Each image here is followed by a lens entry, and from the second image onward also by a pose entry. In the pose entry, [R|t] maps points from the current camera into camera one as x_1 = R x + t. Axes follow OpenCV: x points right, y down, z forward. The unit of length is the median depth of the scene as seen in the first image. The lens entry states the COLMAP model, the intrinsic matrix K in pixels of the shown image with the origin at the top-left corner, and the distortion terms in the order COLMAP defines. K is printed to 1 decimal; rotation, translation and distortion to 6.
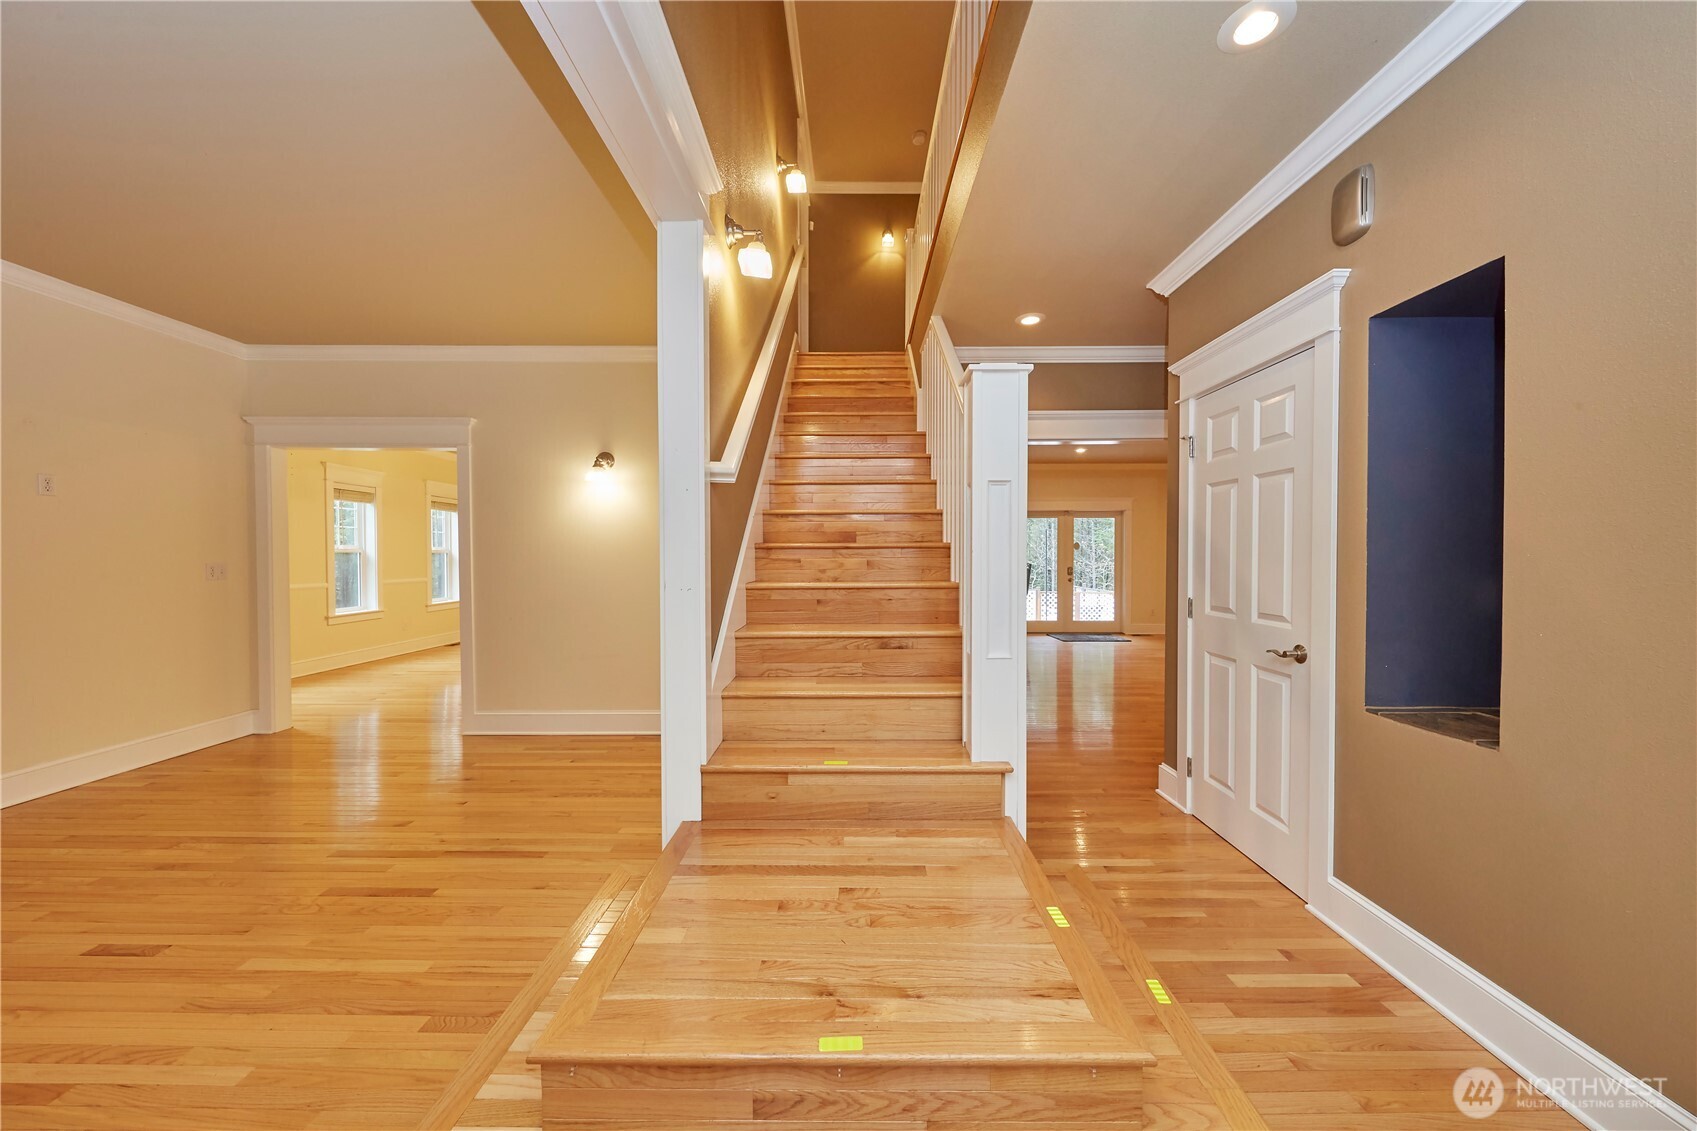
lens RADIAL K [[590.6, 0, 848.5], [0, 590.6, 565.5], [0, 0, 1]] dist [0.000463, 0.000033]
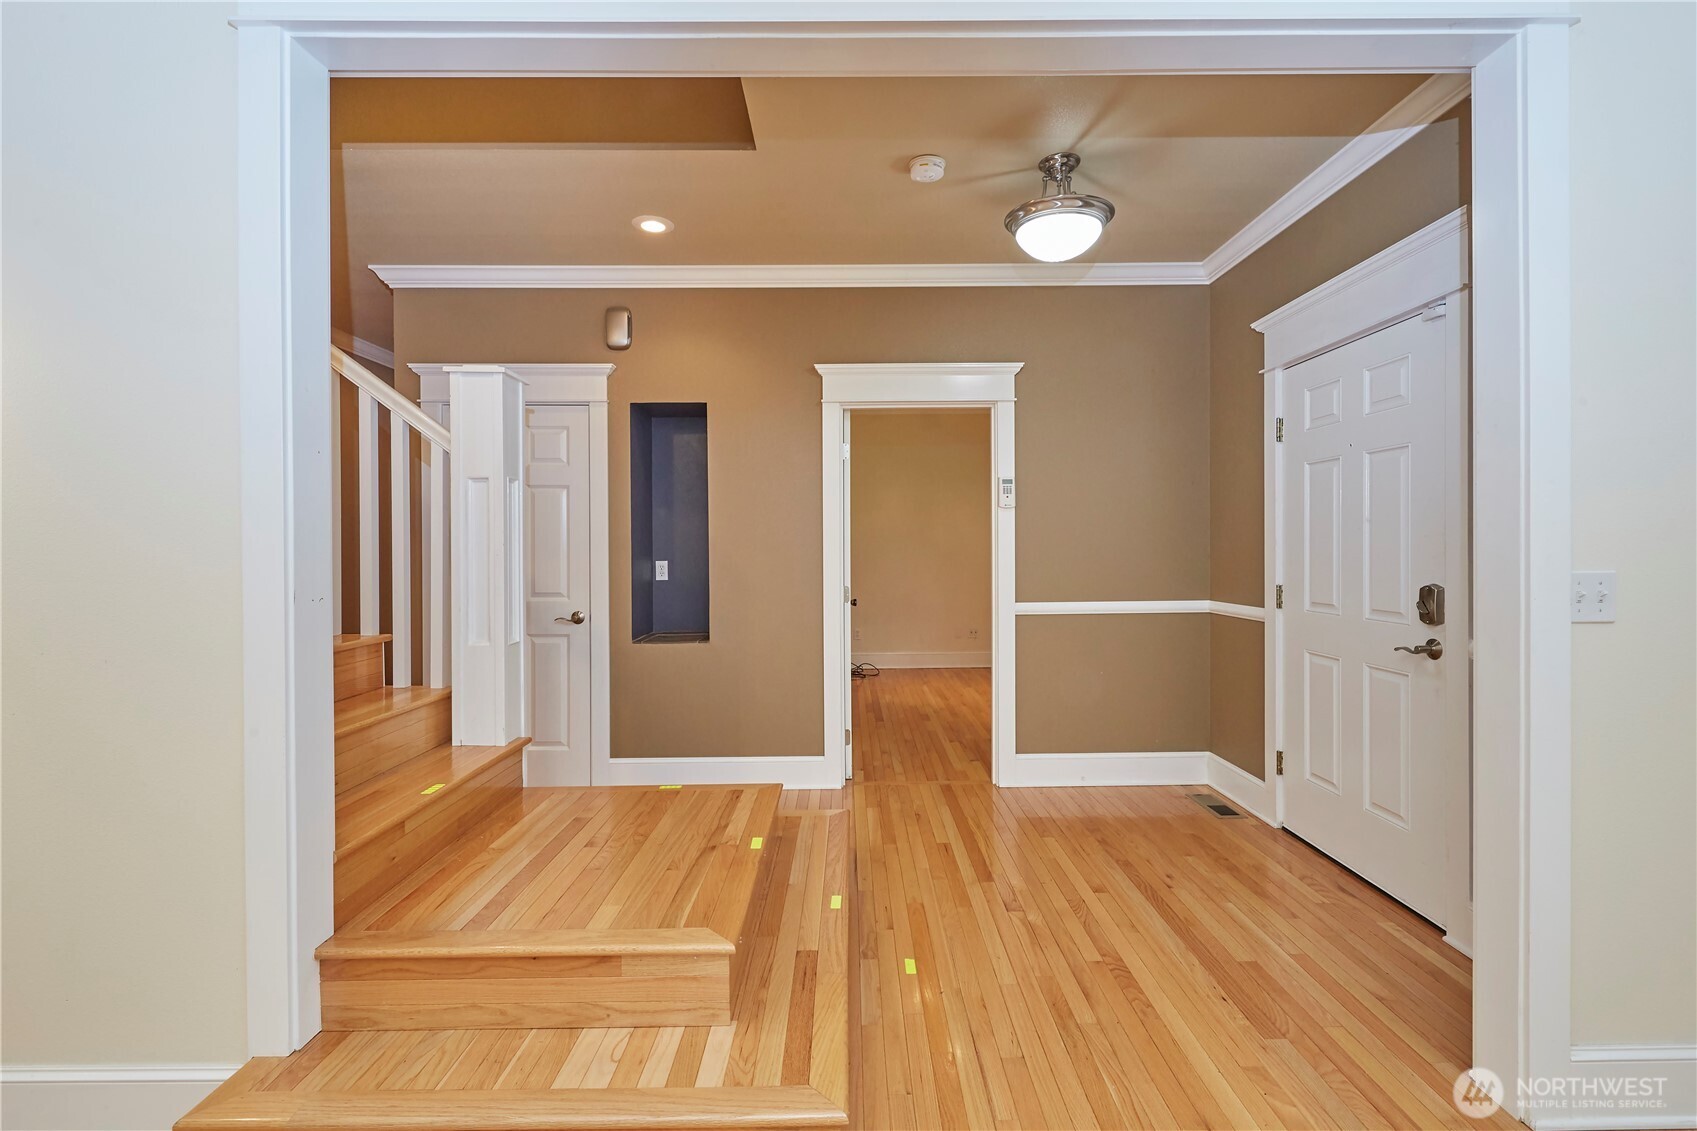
lens RADIAL K [[738.6, 0, 849.1], [0, 738.6, 547.3], [0, 0, 1]] dist [0.016100, -0.007988]
pose [[-0.006171, -0.001988, 0.999979, -1.115460], [0.021191, 0.999773, 0.002118, -0.009643], [-0.999756, 0.021204, -0.006128, 0.391980]]
